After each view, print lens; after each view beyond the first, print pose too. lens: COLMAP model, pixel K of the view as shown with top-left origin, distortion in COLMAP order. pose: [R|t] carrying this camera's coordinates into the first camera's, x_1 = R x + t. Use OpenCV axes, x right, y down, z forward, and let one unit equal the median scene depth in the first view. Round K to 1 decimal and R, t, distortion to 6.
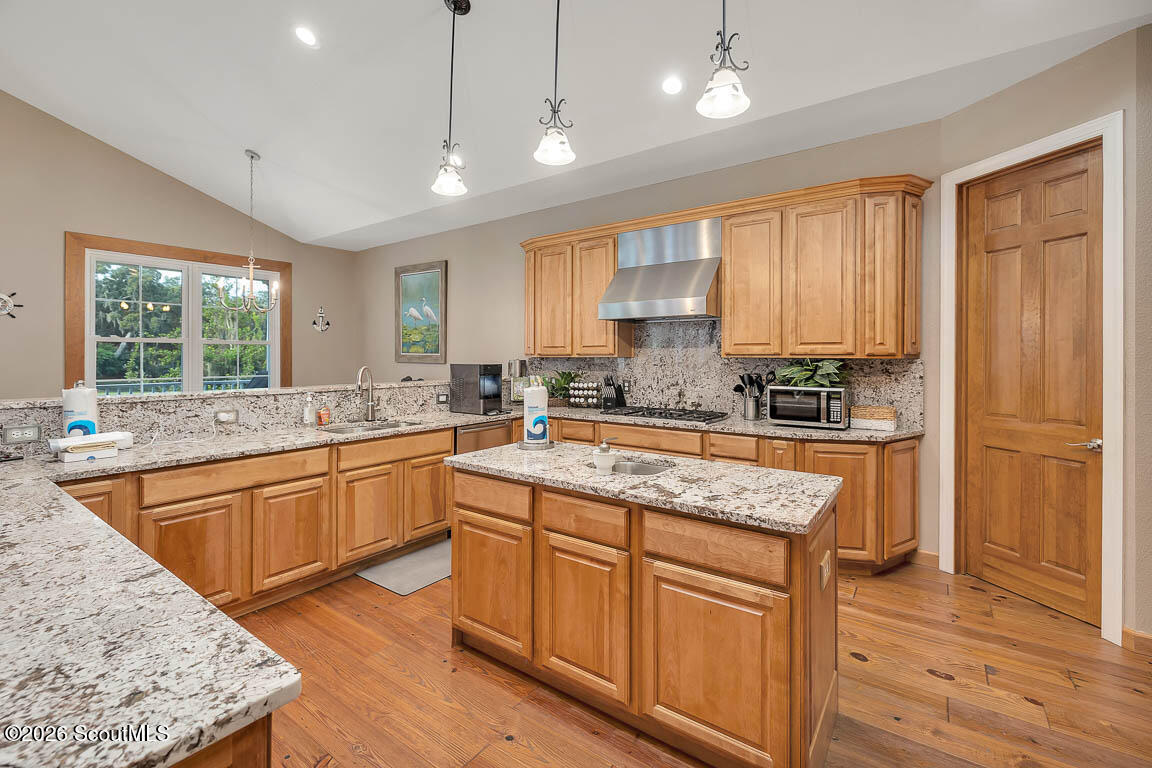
lens RADIAL K [[500.6, 0, 574.9], [0, 500.6, 355.9], [0, 0, 1]] dist [0.000218, 0.000149]
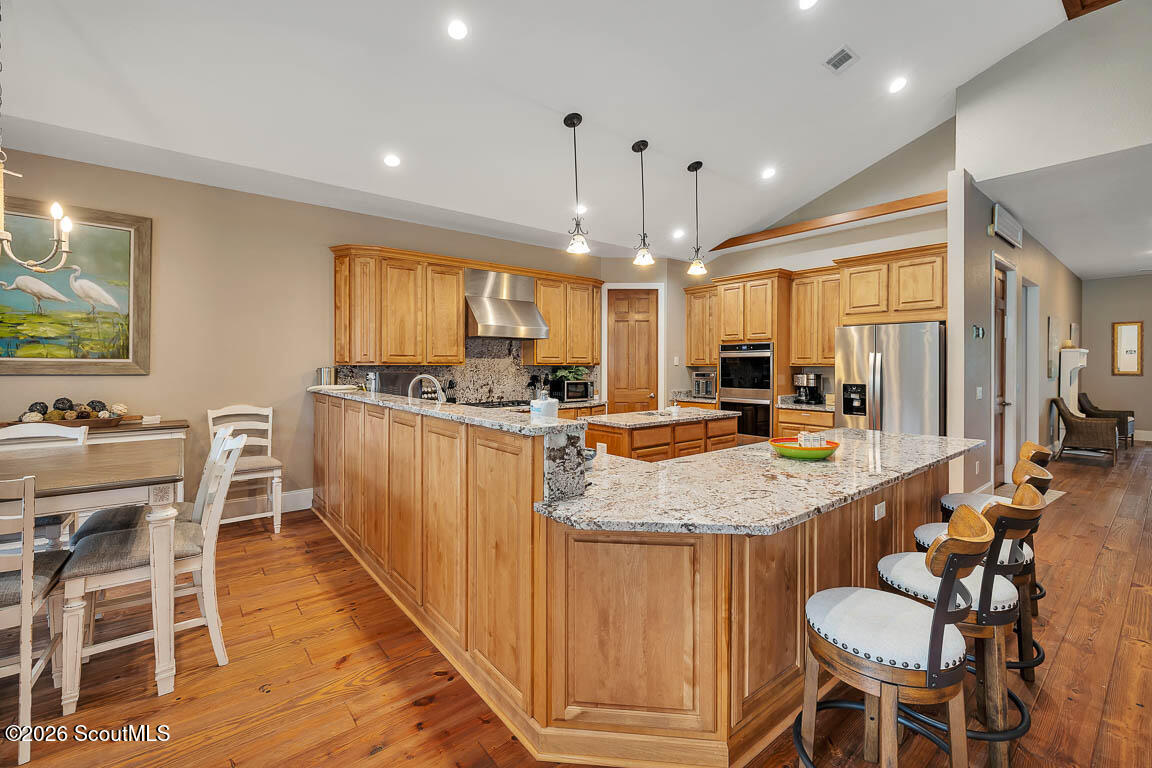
lens RADIAL K [[482.9, 0, 575.2], [0, 482.9, 379.3], [0, 0, 1]] dist [-0.000647, -0.000076]
pose [[0.272380, -0.027398, 0.961800, -1.044576], [-0.001809, 0.999578, 0.028987, 0.003055], [-0.962188, -0.009635, 0.272216, 0.406528]]
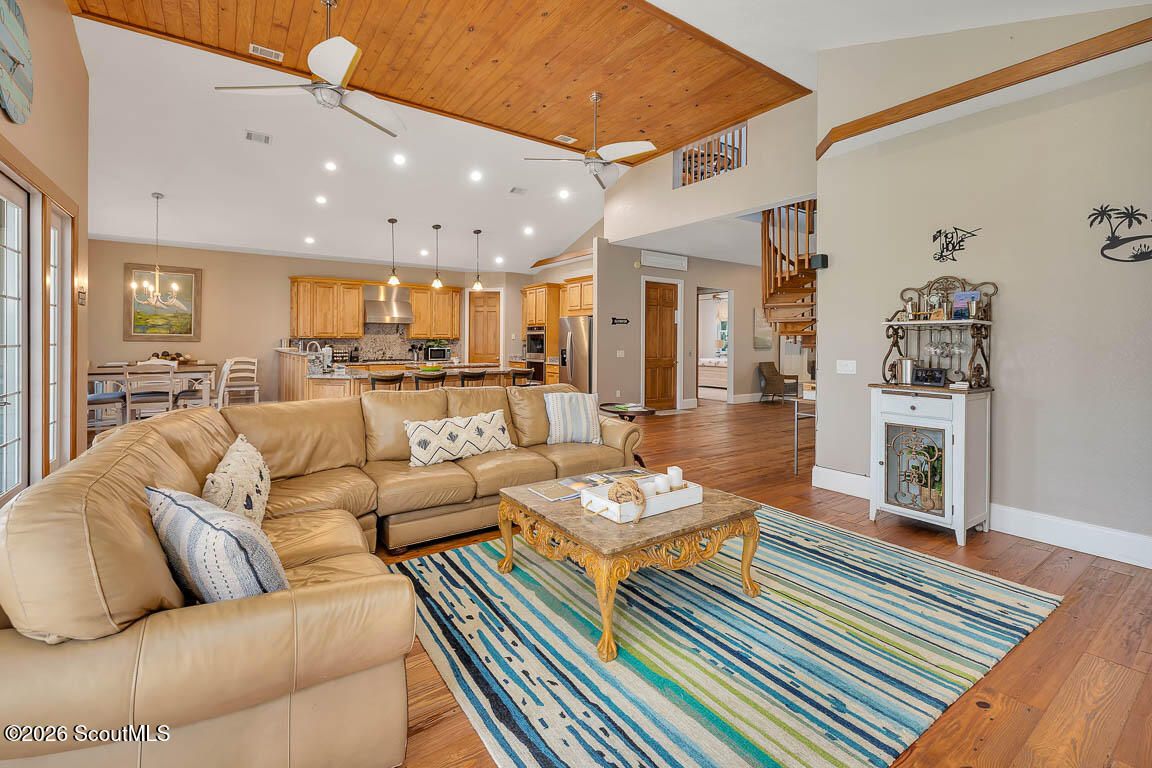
lens RADIAL K [[500.6, 0, 574.9], [0, 500.6, 355.9], [0, 0, 1]] dist [0.000218, 0.000149]
pose [[0.339707, -0.022376, 0.940265, -1.804058], [-0.005823, 0.999648, 0.025893, 0.018970], [-0.940513, -0.014271, 0.339457, -0.724327]]
